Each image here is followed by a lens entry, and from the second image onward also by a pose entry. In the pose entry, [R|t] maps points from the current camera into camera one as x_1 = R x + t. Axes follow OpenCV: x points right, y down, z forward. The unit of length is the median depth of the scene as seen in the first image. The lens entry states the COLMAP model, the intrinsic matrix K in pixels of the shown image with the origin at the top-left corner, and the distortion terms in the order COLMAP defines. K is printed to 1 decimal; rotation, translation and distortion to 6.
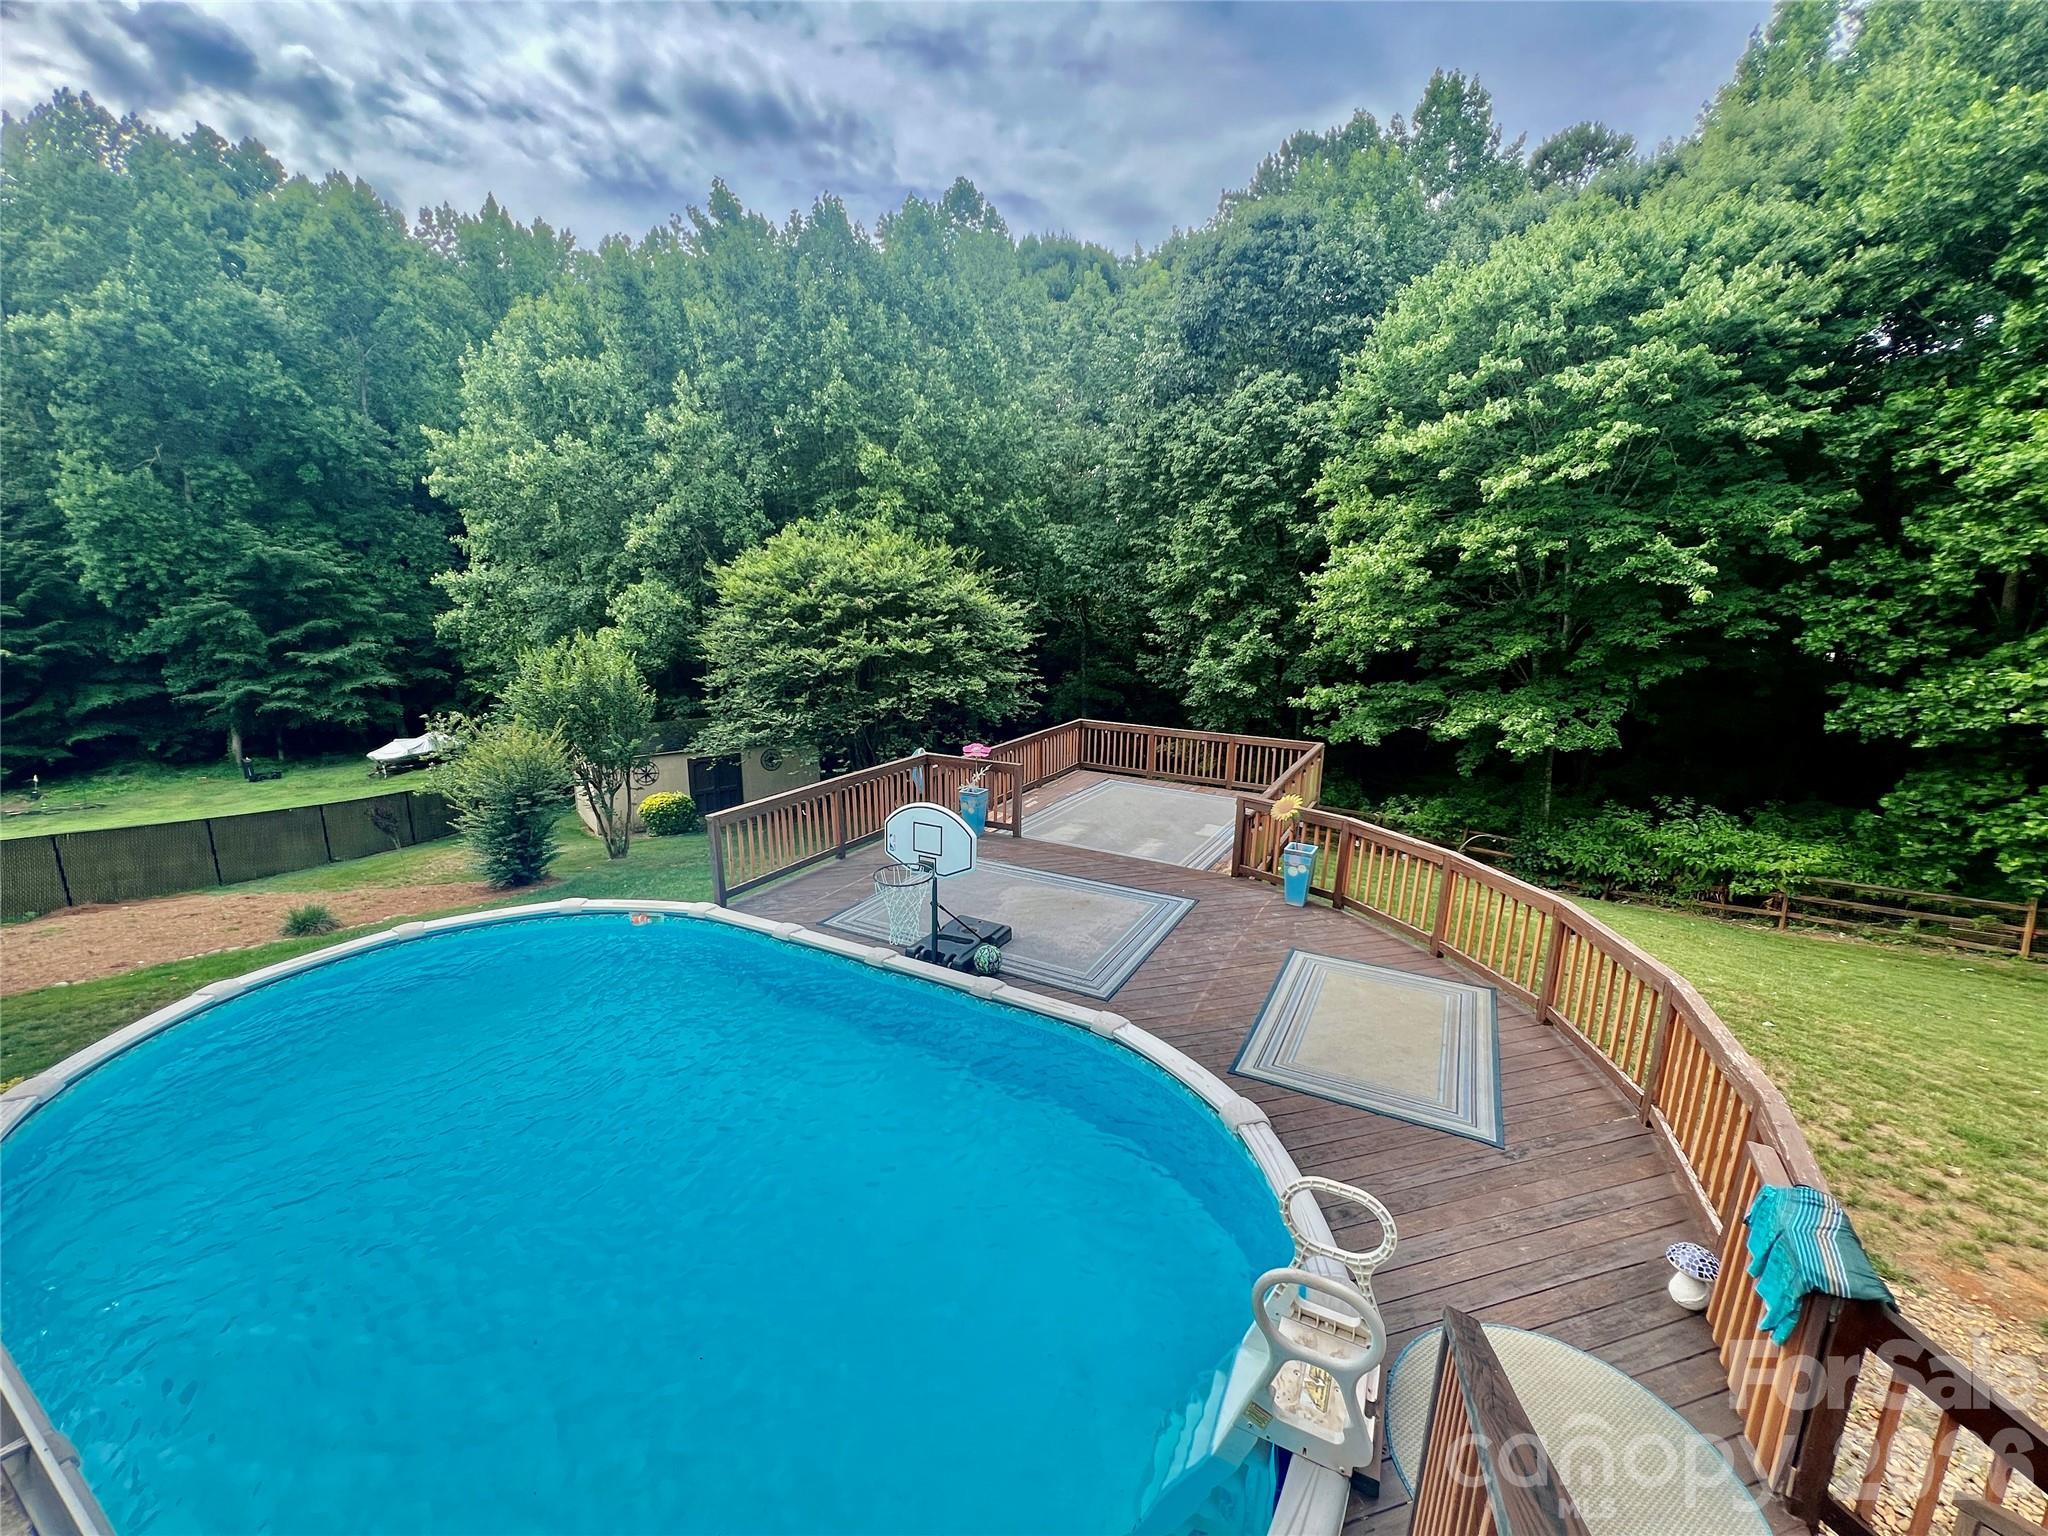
lens RADIAL K [[825.2, 0, 1024.0], [0, 825.2, 768.0], [0, 0, 1]] dist [-0.000696, -0.000648]
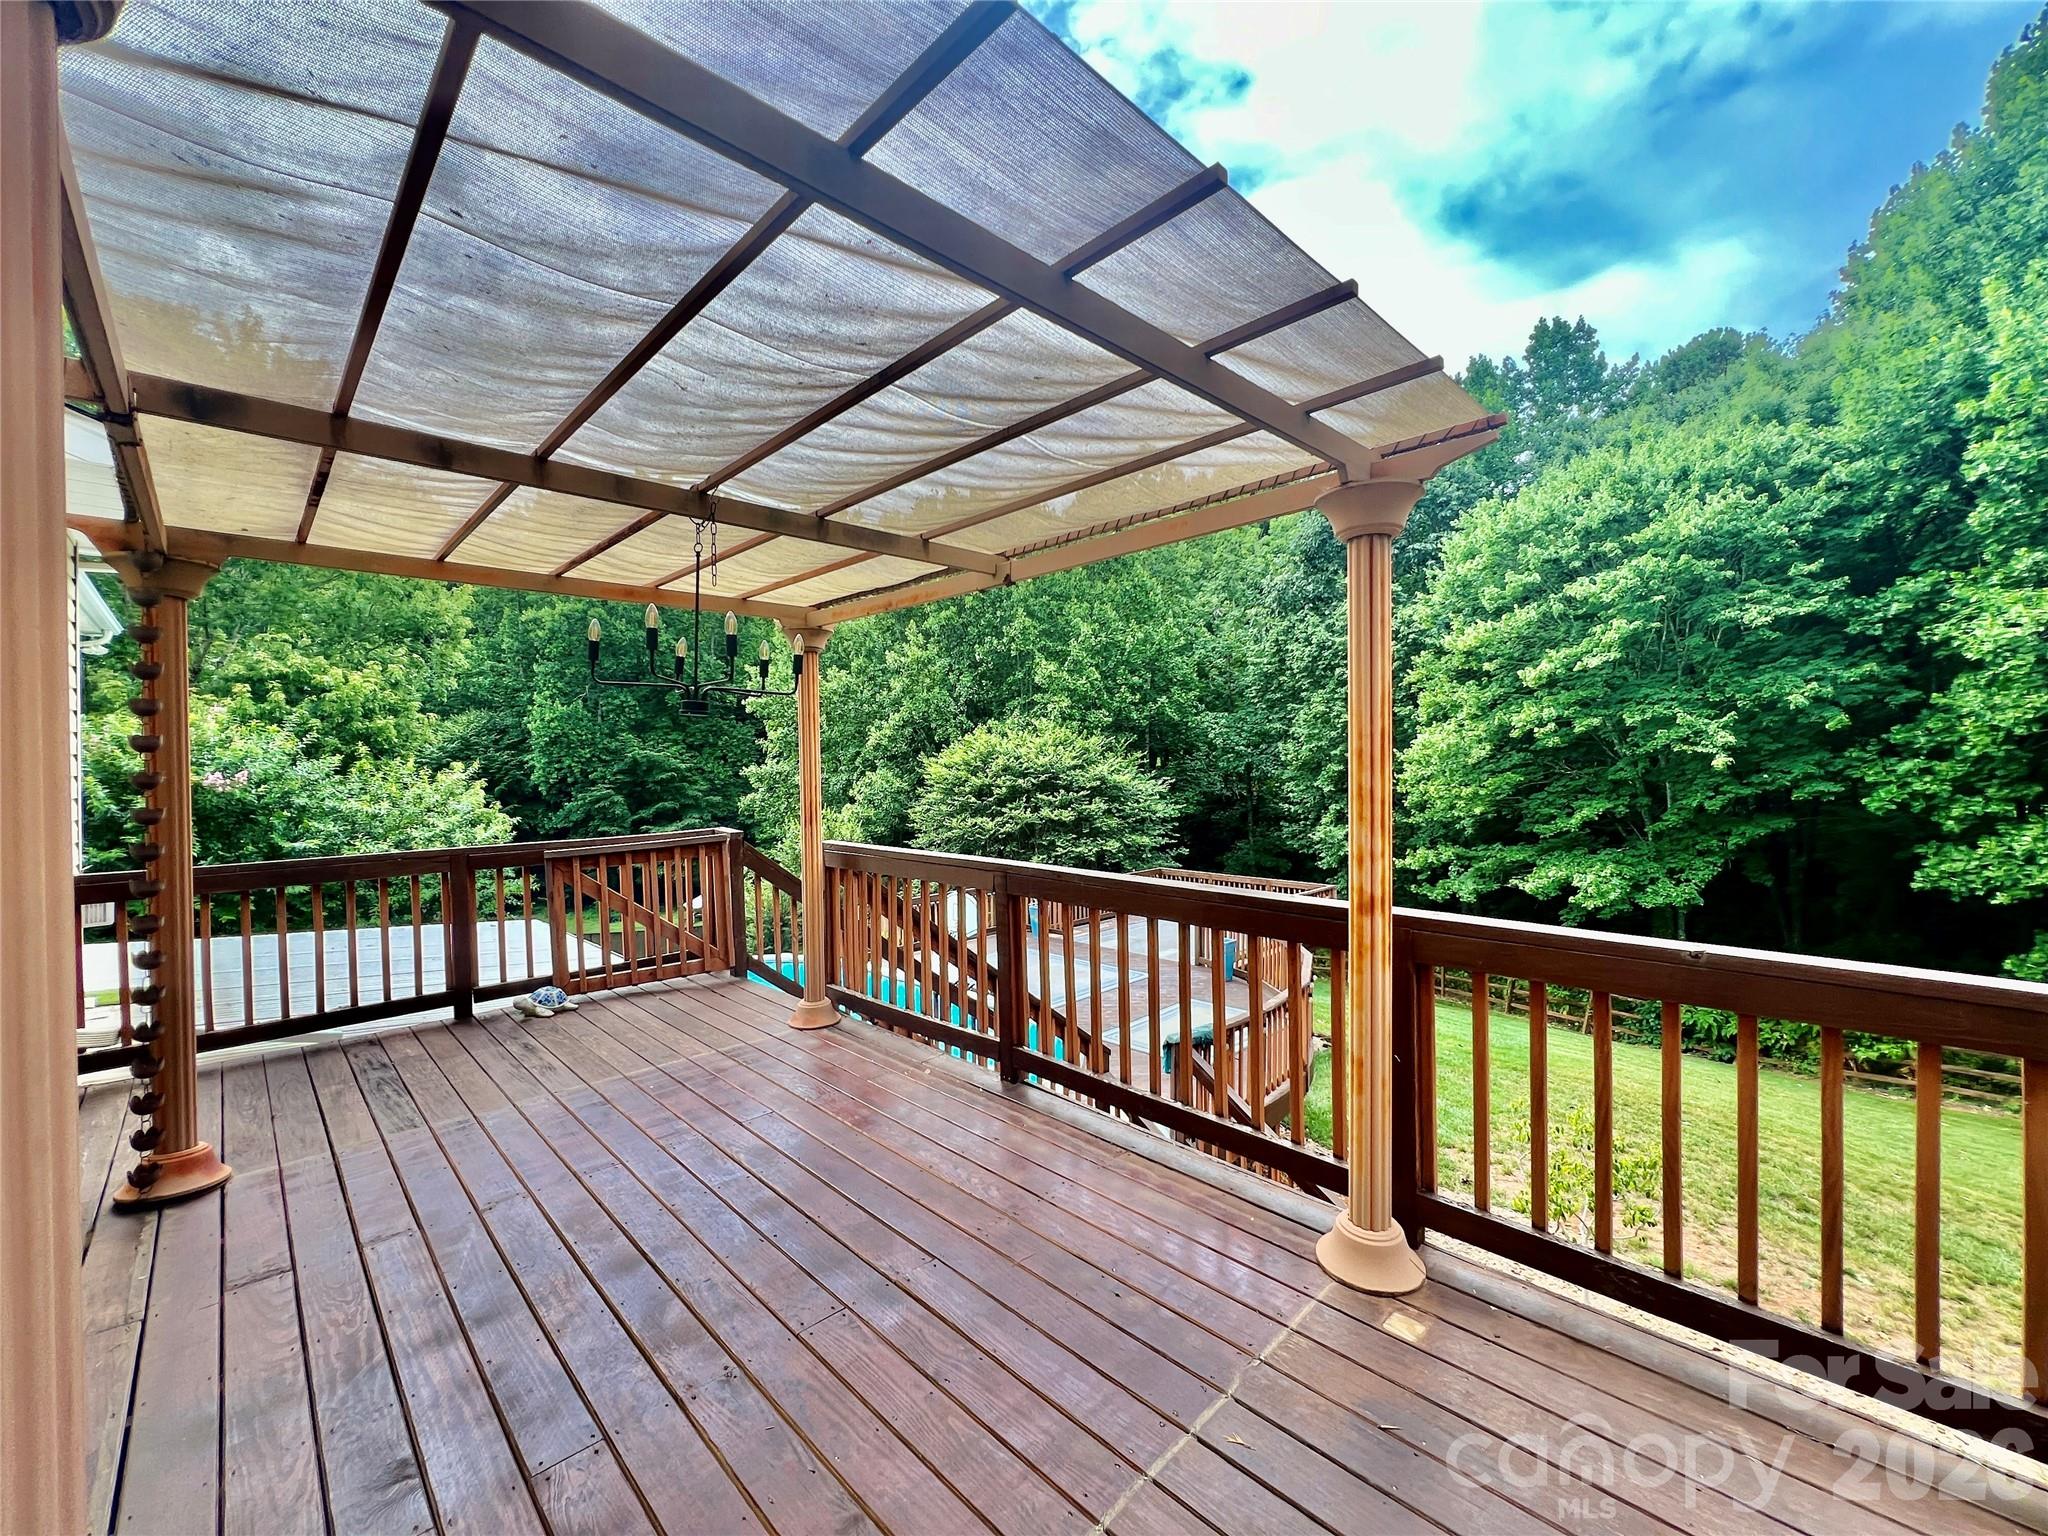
lens RADIAL K [[825.2, 0, 1024.0], [0, 825.2, 768.0], [0, 0, 1]] dist [-0.000696, -0.000648]
pose [[0.959981, -0.023744, -0.279057, 0.150675], [-0.035883, 0.977760, -0.206632, 0.041411], [0.277757, 0.208377, 0.937780, -0.200943]]
